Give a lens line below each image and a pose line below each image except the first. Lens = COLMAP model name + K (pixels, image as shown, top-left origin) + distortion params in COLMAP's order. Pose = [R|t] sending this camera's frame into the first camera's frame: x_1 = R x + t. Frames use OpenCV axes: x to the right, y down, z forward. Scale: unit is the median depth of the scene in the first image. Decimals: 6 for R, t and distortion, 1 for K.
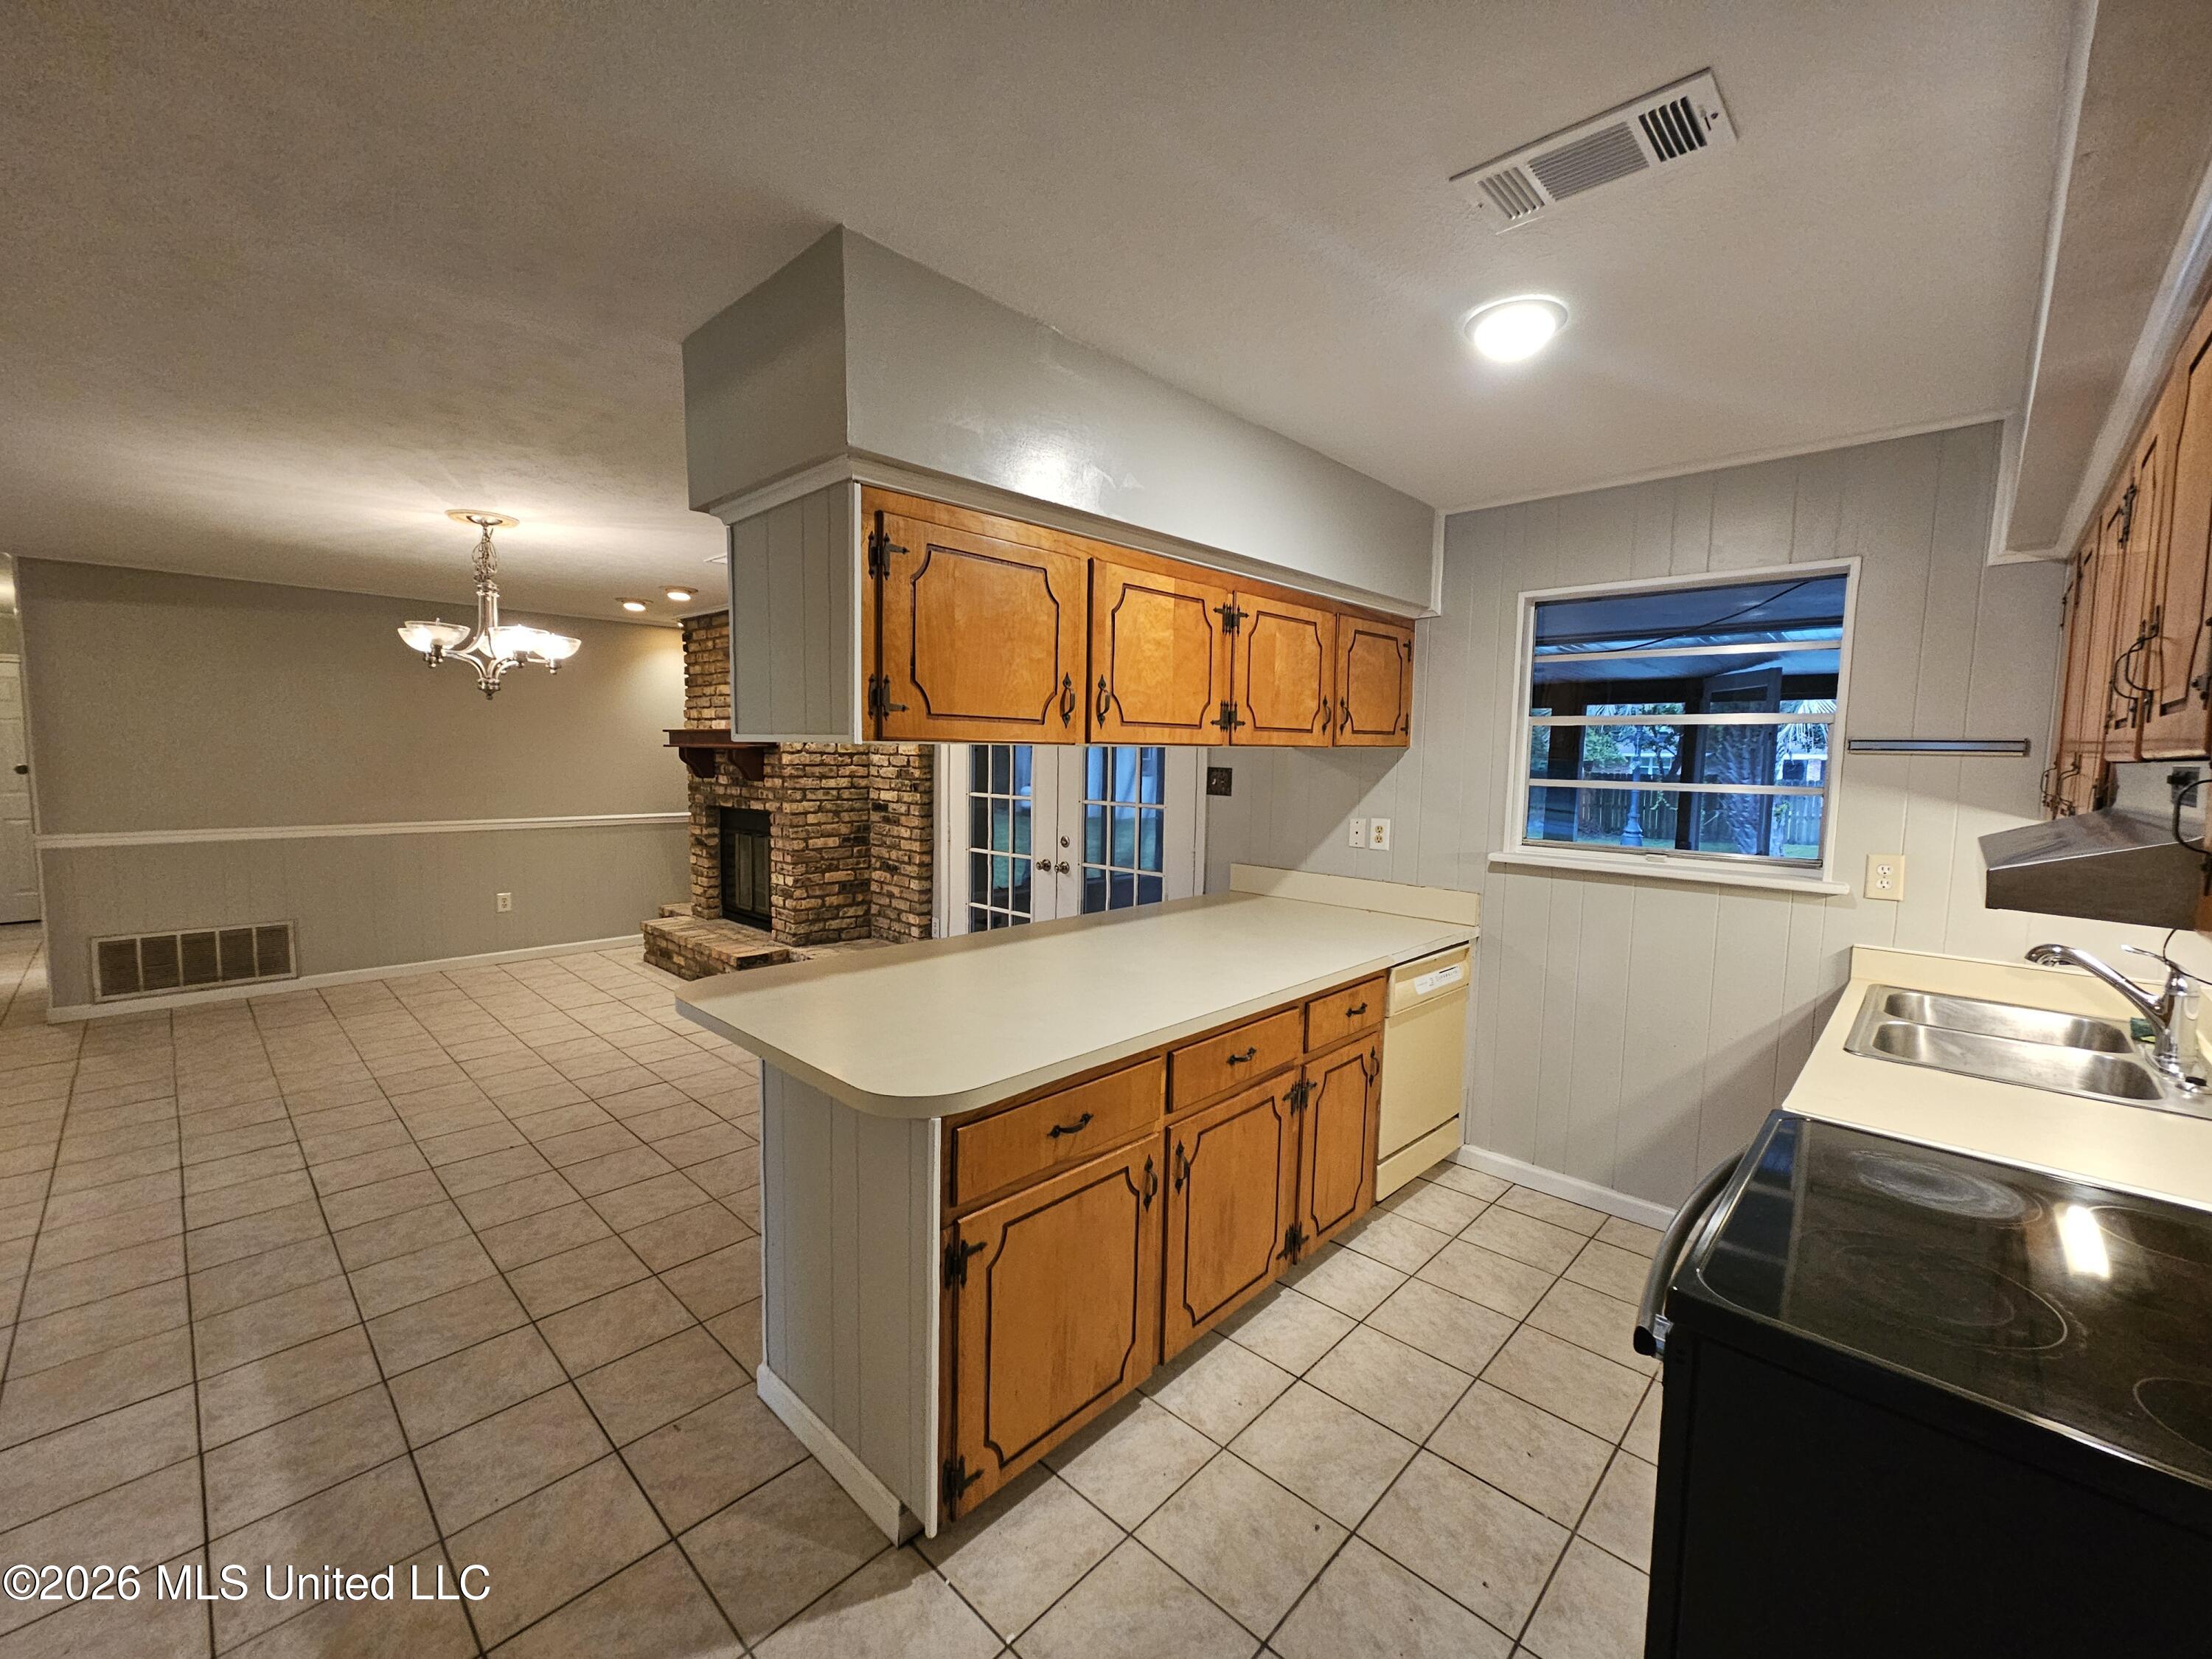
lens RADIAL K [[909.7, 0, 1105.4], [0, 909.7, 827.2], [0, 0, 1]] dist [0.001570, 0.000827]
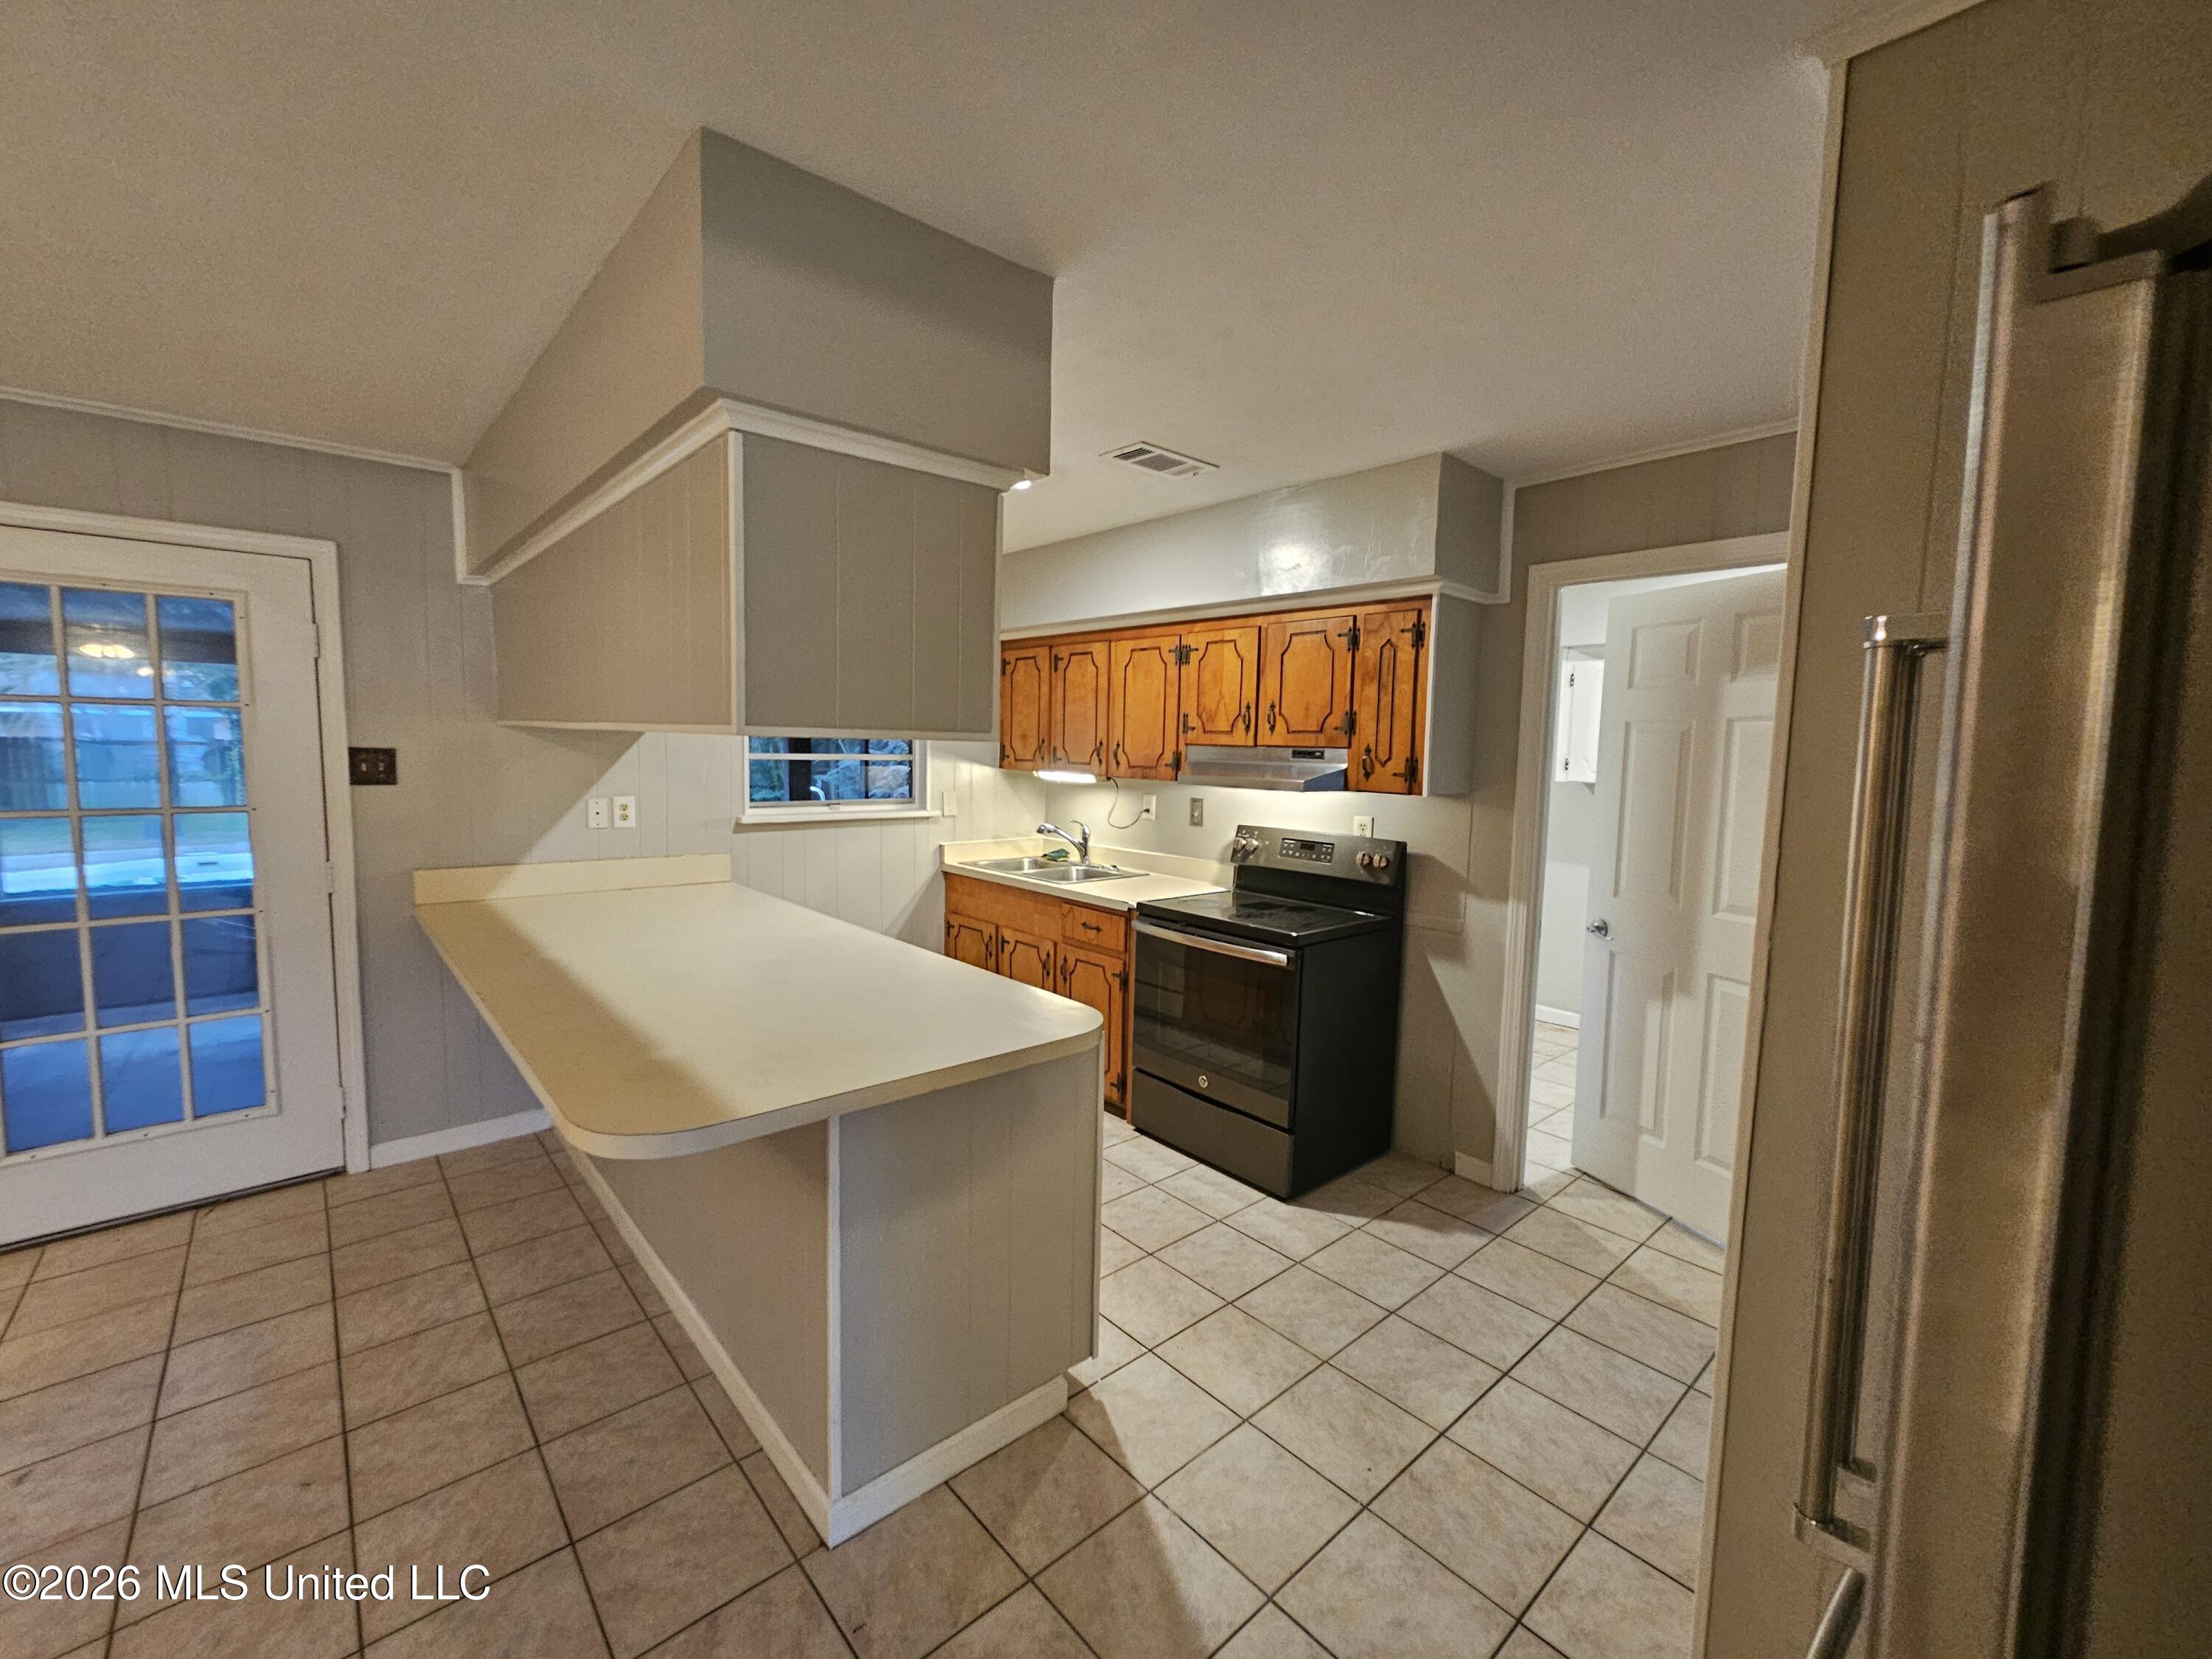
lens RADIAL K [[909.7, 0, 1092.5], [0, 909.7, 832.5], [0, 0, 1]] dist [0.001570, 0.000827]
pose [[0.094020, -0.112959, 0.989141, -0.416732], [0.061569, 0.992300, 0.107468, -0.029797], [-0.993665, 0.050796, 0.100251, 0.251554]]
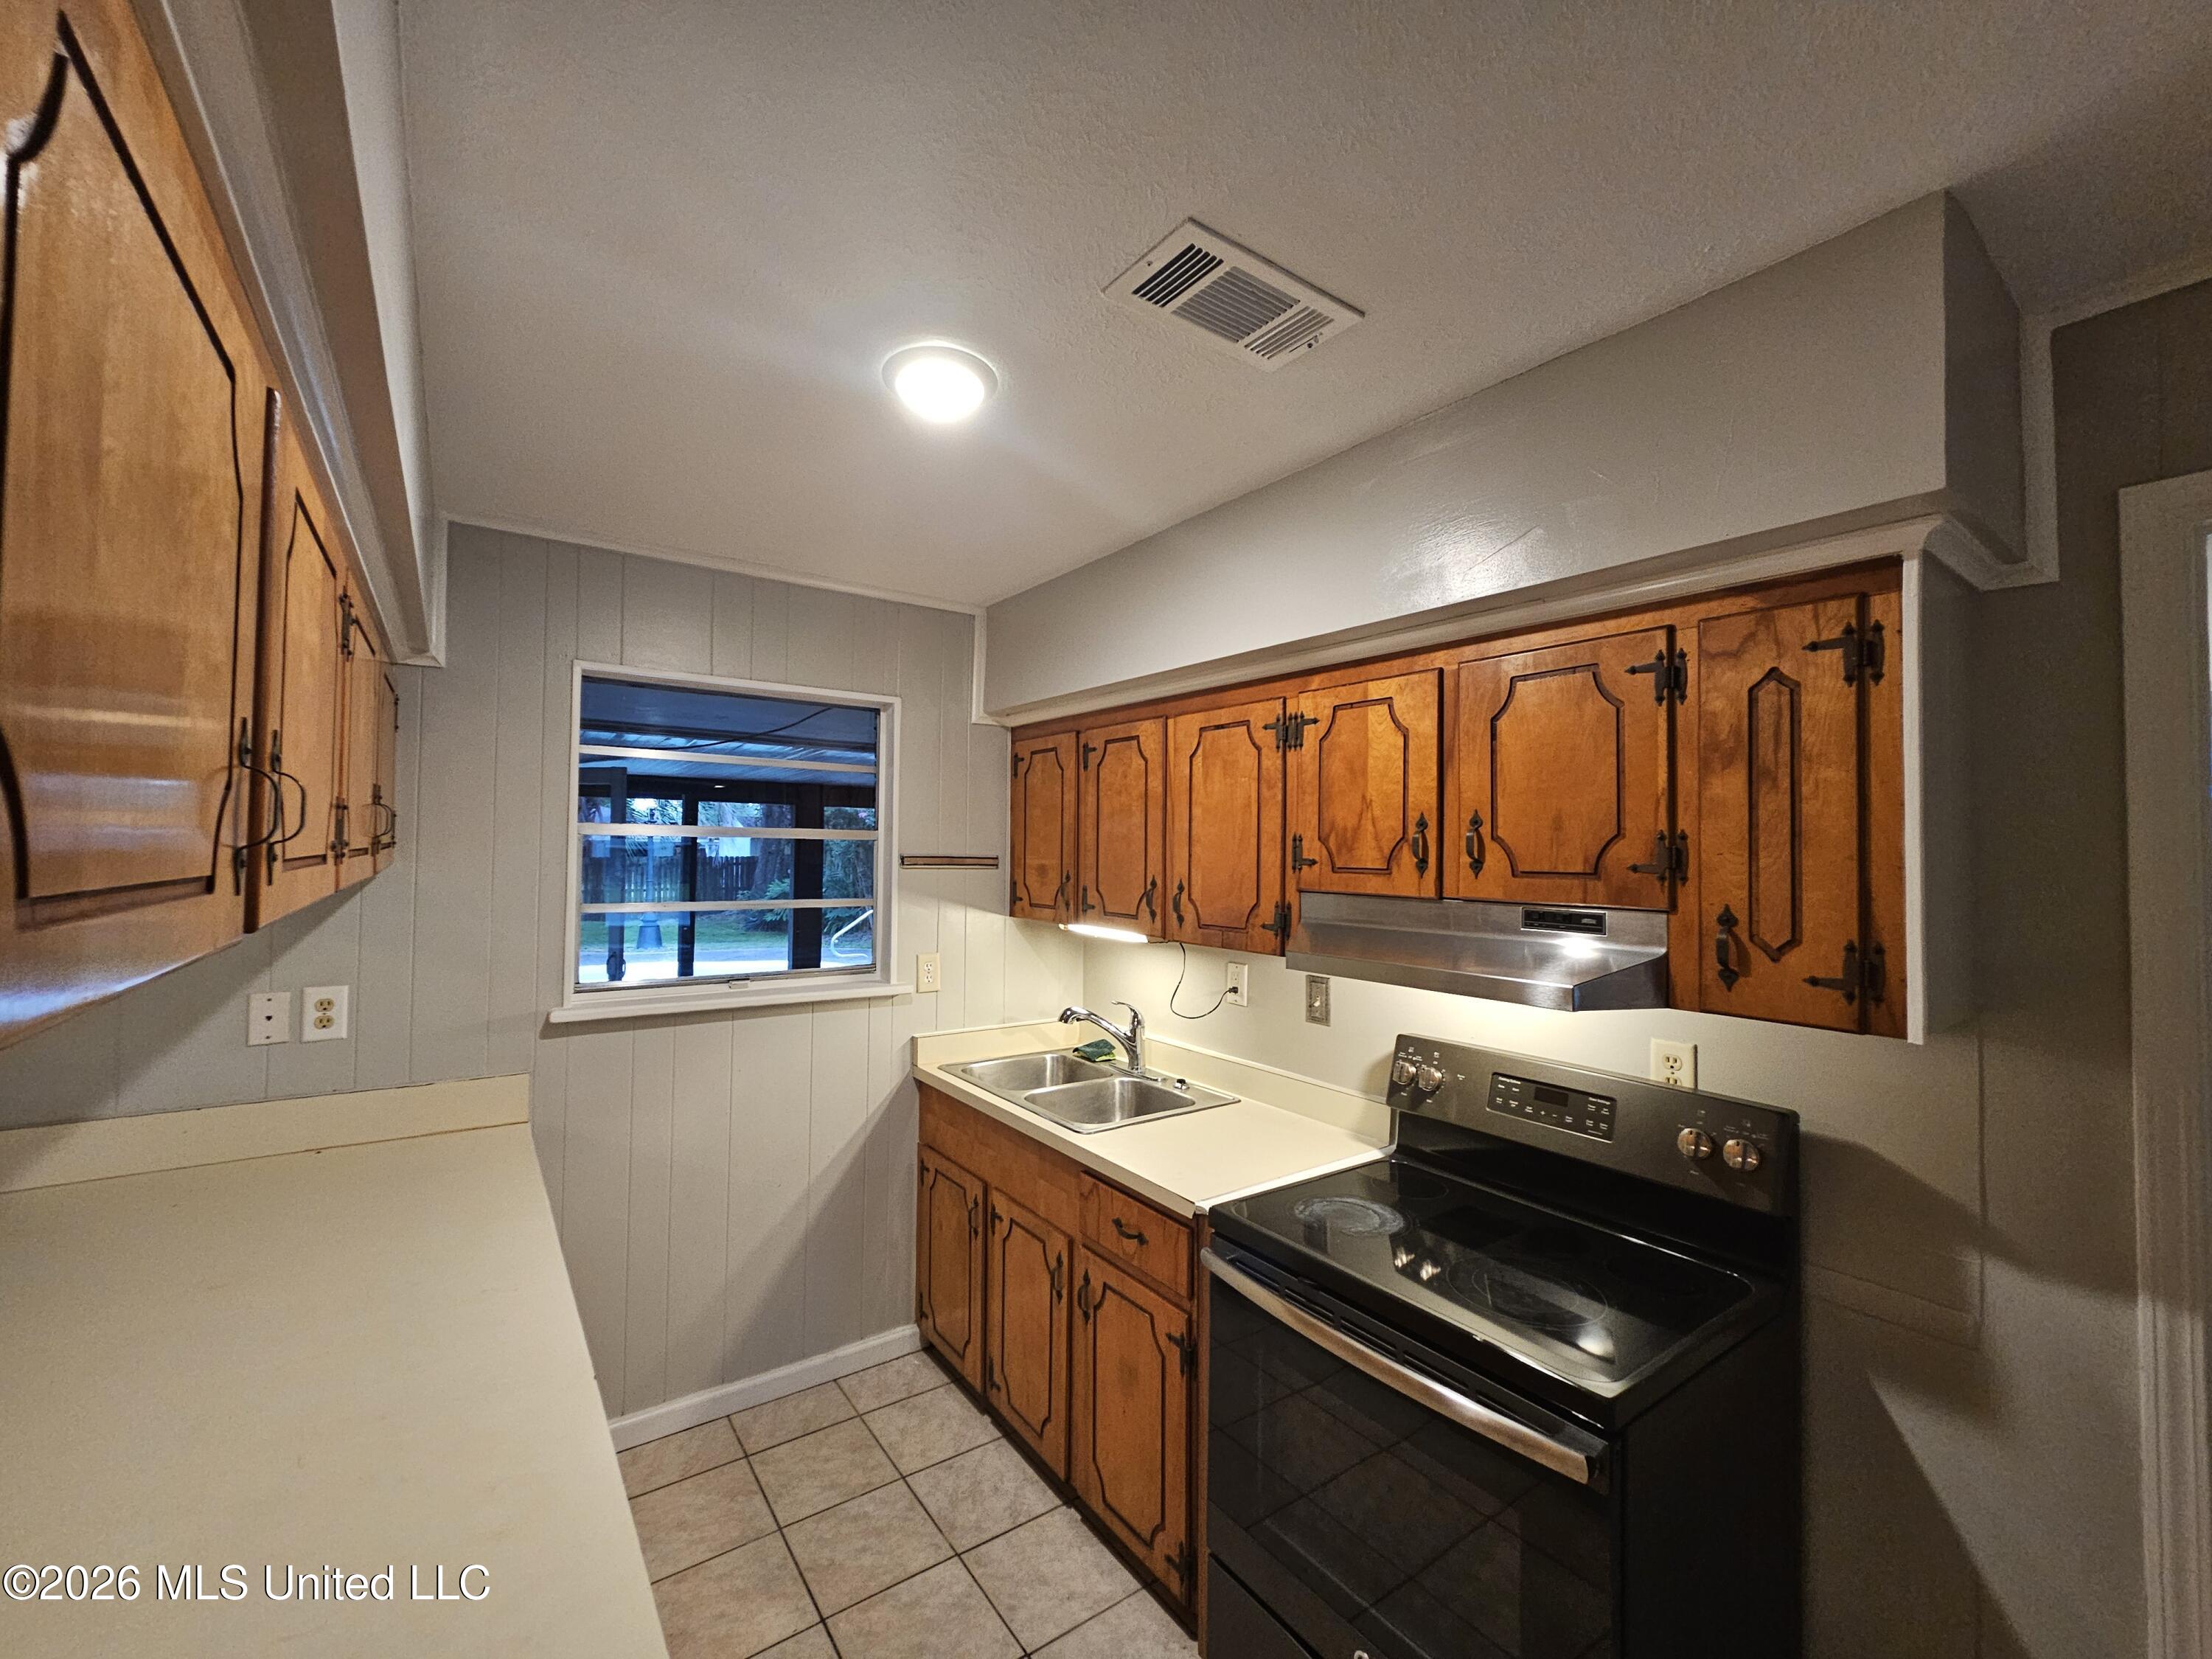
lens RADIAL K [[909.7, 0, 1098.0], [0, 909.7, 833.3], [0, 0, 1]] dist [0.001570, 0.000827]
pose [[0.193576, 0.004988, 0.981073, -0.115182], [0.070275, 0.997348, -0.018937, -0.040060], [-0.978565, 0.072611, 0.192712, 0.254176]]
